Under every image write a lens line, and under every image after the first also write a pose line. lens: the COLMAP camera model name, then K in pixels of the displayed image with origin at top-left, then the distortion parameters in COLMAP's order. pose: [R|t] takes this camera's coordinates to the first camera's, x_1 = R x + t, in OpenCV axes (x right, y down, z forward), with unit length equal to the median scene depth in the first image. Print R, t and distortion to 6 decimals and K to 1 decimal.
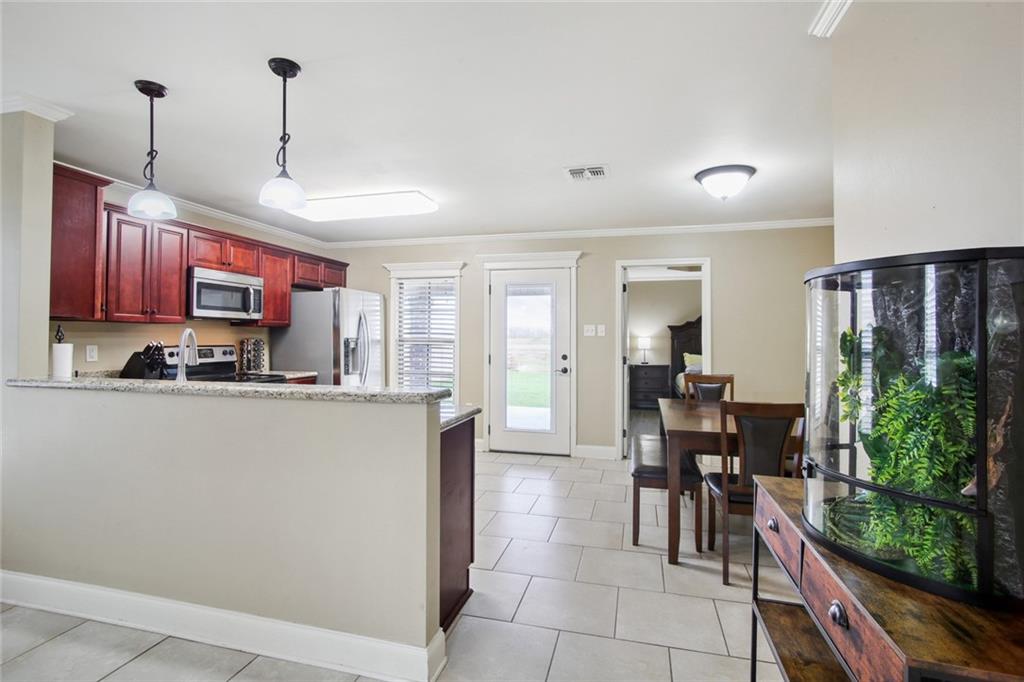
lens RADIAL K [[496.6, 0, 509.6], [0, 496.6, 334.6], [0, 0, 1]] dist [-0.000514, 0.000121]
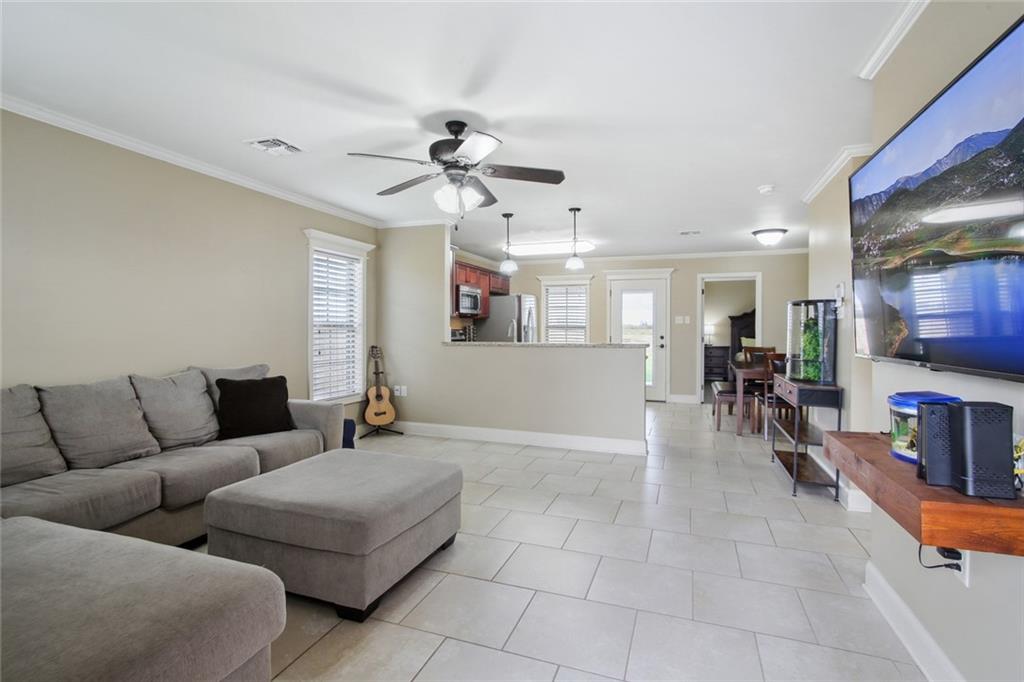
lens RADIAL K [[496.6, 0, 507.1], [0, 496.6, 337.7], [0, 0, 1]] dist [-0.000514, 0.000121]
pose [[0.995416, -0.001019, -0.095639, -0.218370], [0.003480, 0.999667, 0.025574, 0.005903], [0.095581, -0.025789, 0.995088, -0.569474]]
